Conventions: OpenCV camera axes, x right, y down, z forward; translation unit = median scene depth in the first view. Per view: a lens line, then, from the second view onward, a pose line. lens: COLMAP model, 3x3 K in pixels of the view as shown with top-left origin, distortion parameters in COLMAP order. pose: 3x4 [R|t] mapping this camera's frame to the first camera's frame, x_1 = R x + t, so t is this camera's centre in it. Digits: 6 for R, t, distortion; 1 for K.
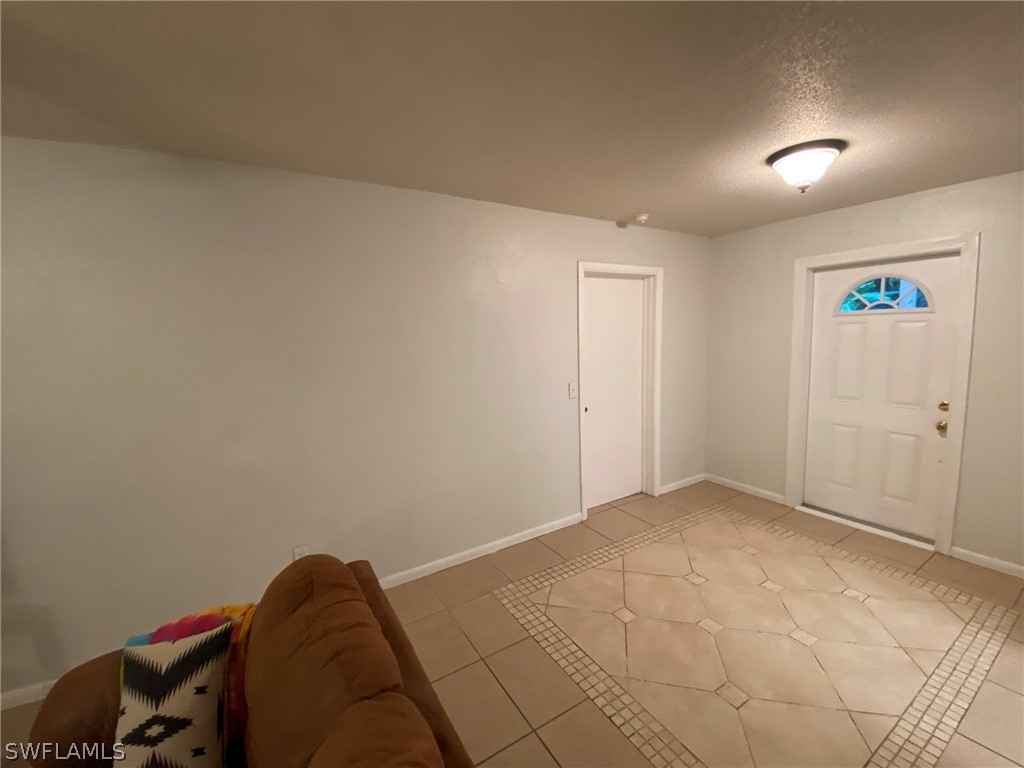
lens RADIAL K [[416.5, 0, 501.2], [0, 416.5, 379.4], [0, 0, 1]] dist [-0.000343, -0.010024]
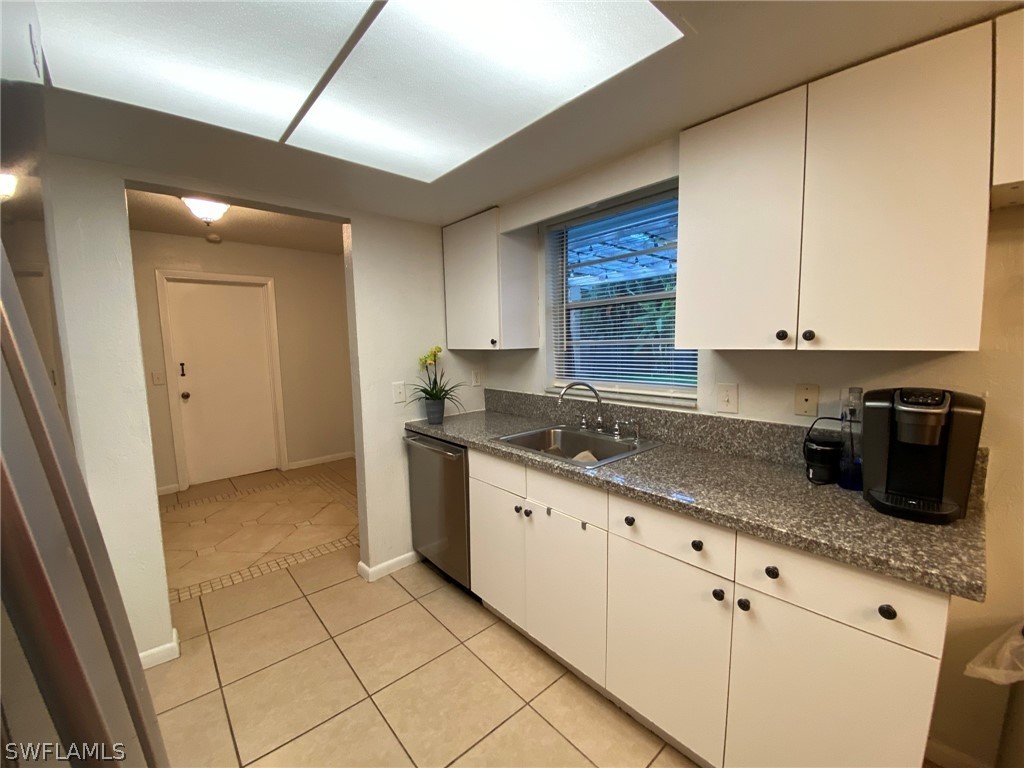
lens RADIAL K [[416.5, 0, 511.5], [0, 416.5, 381.3], [0, 0, 1]] dist [-0.000343, -0.010024]
pose [[0.985329, -0.005157, 0.170586, 1.329871], [0.010348, 0.999510, -0.029557, 0.114825], [-0.170350, 0.030888, 0.984899, -0.448123]]
